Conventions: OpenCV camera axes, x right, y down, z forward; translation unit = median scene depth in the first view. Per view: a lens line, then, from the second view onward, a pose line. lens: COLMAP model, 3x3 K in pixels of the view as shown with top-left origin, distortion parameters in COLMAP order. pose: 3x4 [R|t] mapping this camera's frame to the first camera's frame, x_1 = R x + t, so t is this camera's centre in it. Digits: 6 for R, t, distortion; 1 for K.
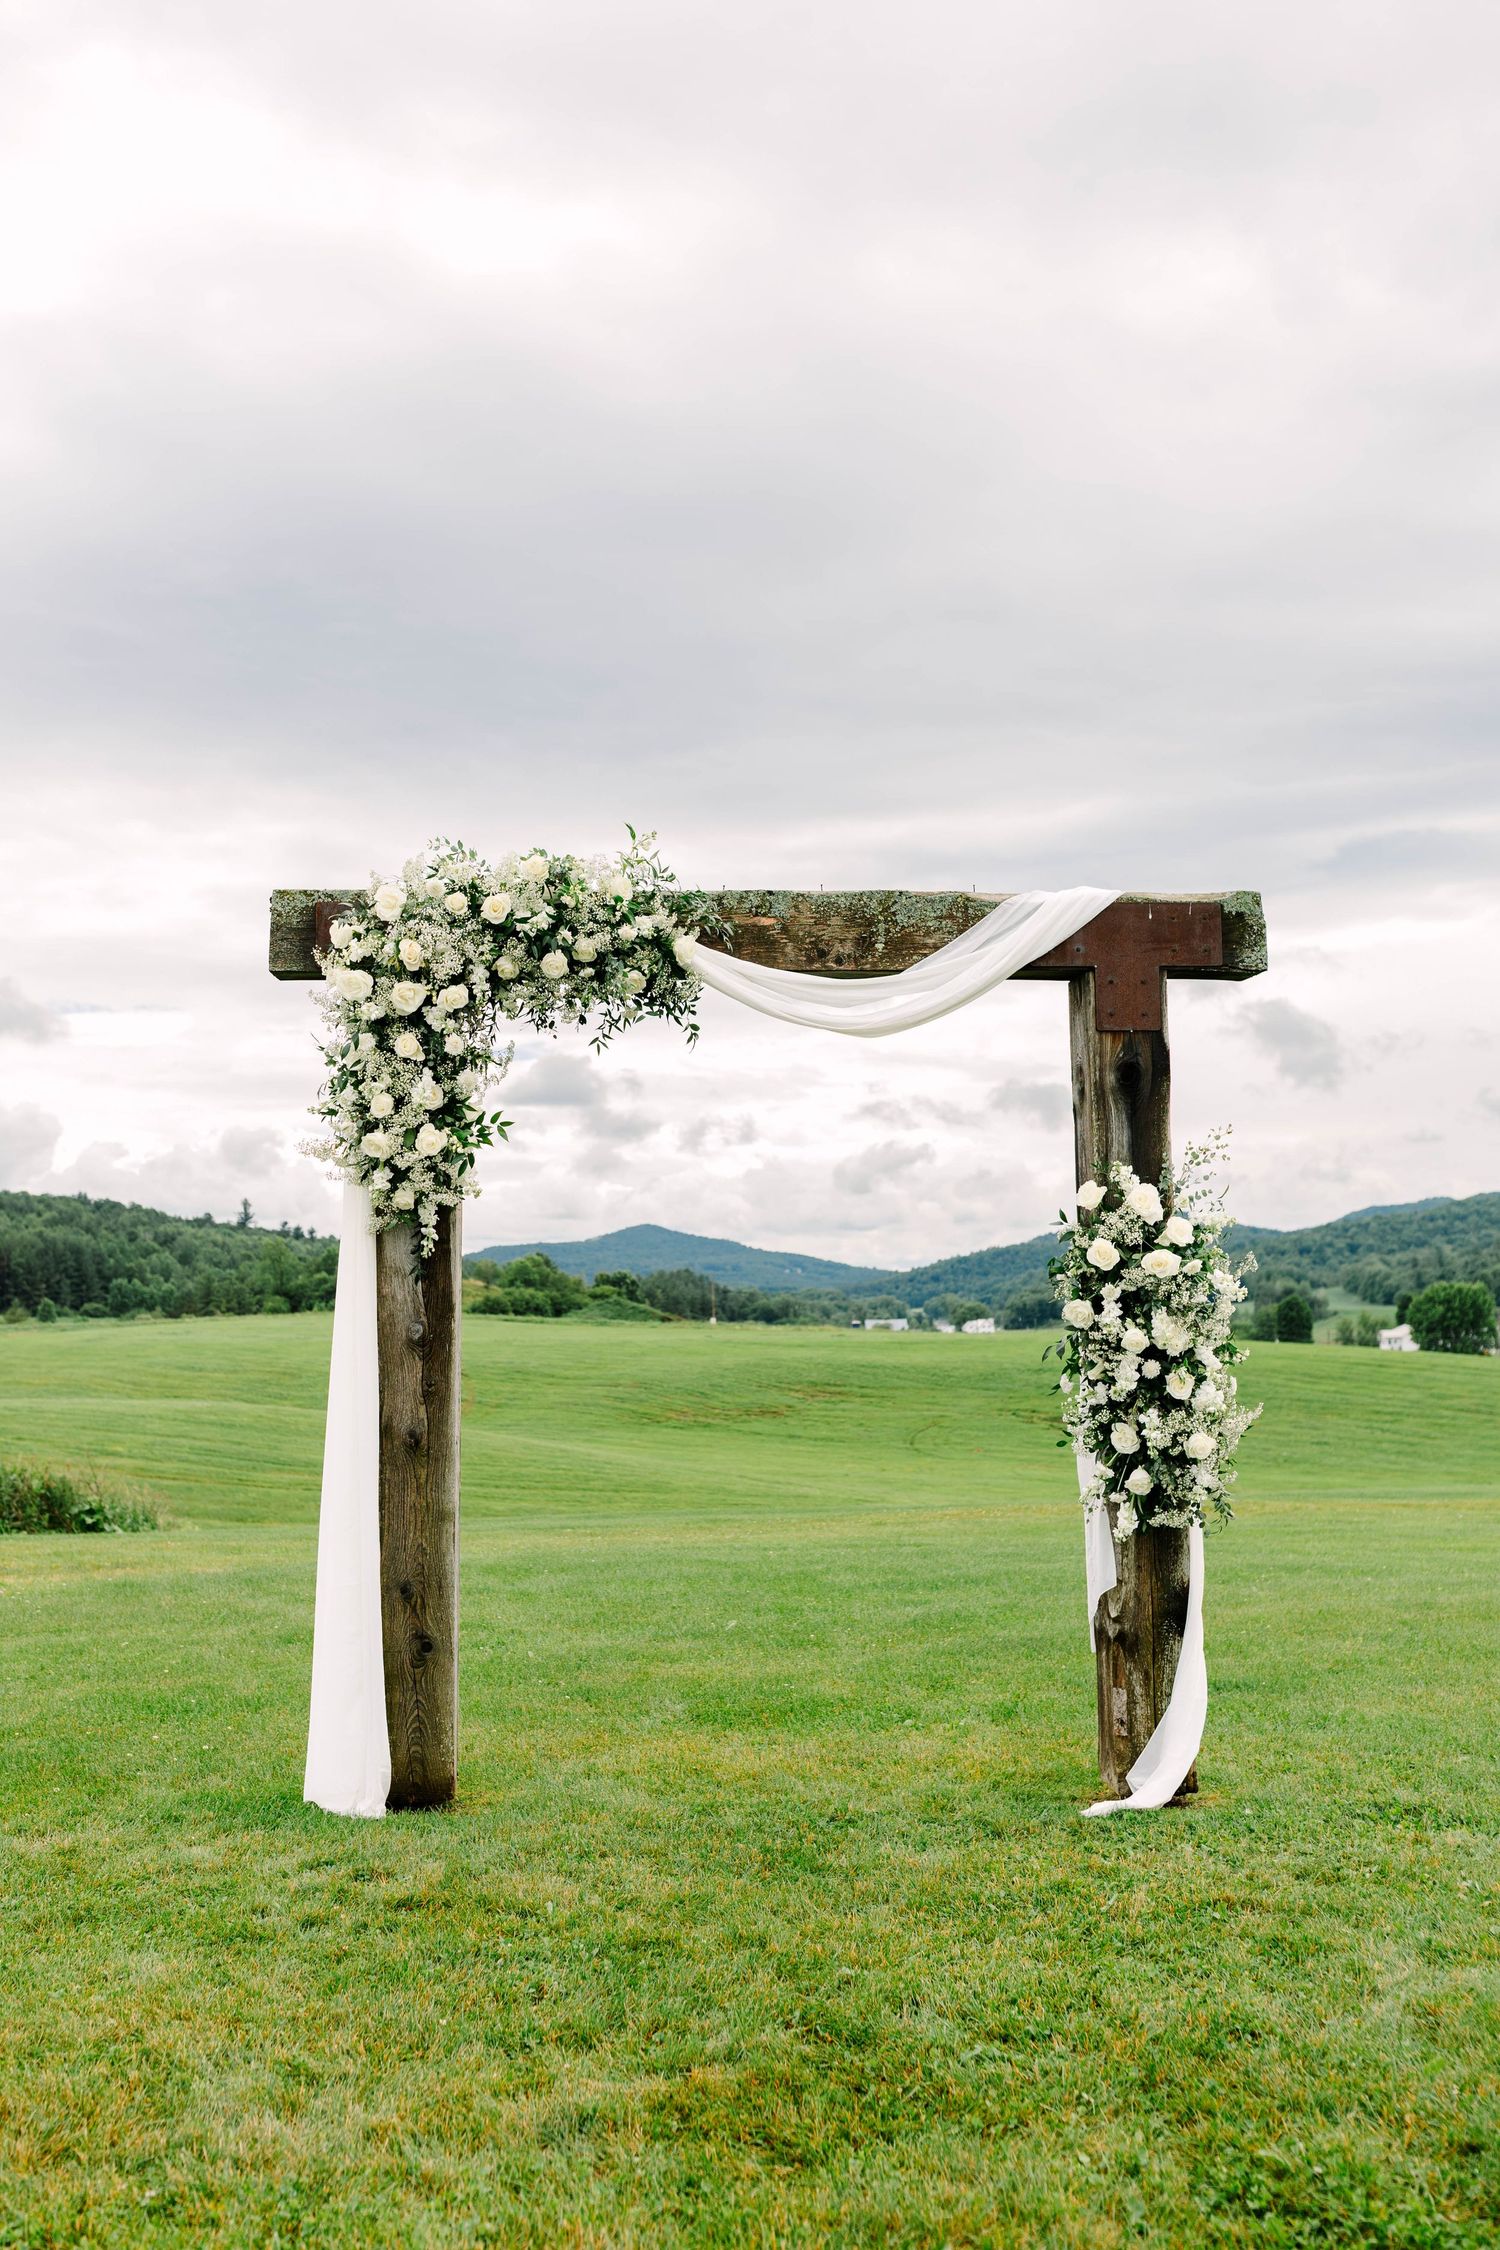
lens RADIAL K [[2268.9, 0, 750.0], [0, 2268.9, 1125.0], [0, 0, 1]] dist [-0.008413, -0.001496]
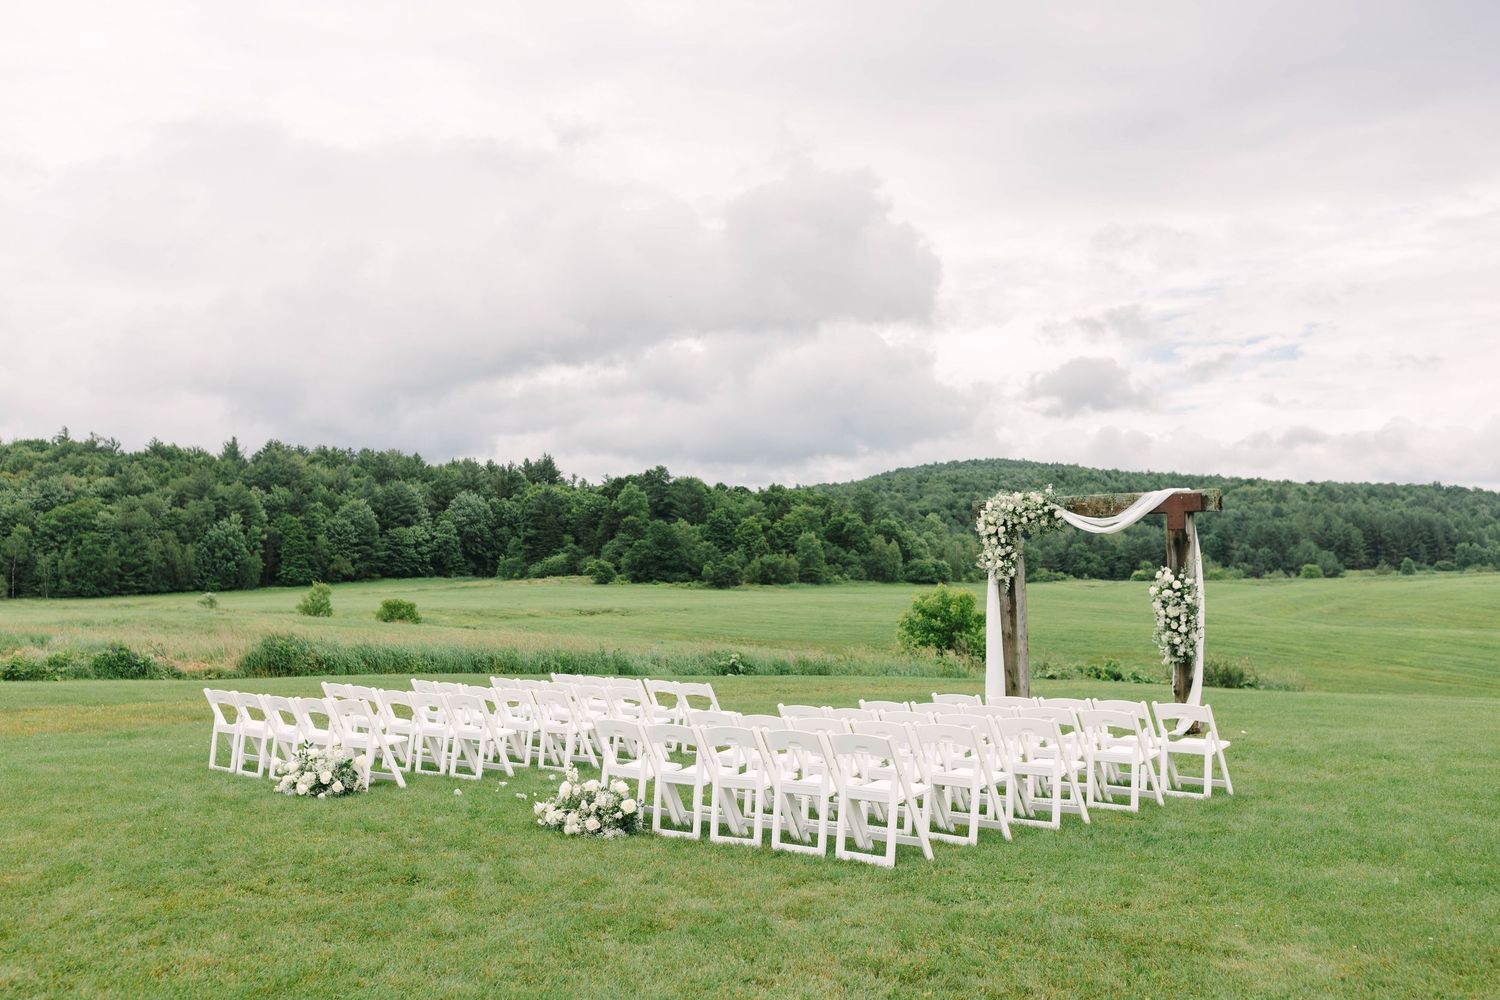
lens RADIAL K [[1512.6, 0, 750.0], [0, 1512.6, 500.0], [0, 0, 1]] dist [-0.008413, -0.001496]
pose [[0.758980, -0.036189, -0.650108, 0.069624], [0.060368, 0.998065, 0.014920, -0.009403], [0.648310, -0.050570, 0.759696, -0.073962]]
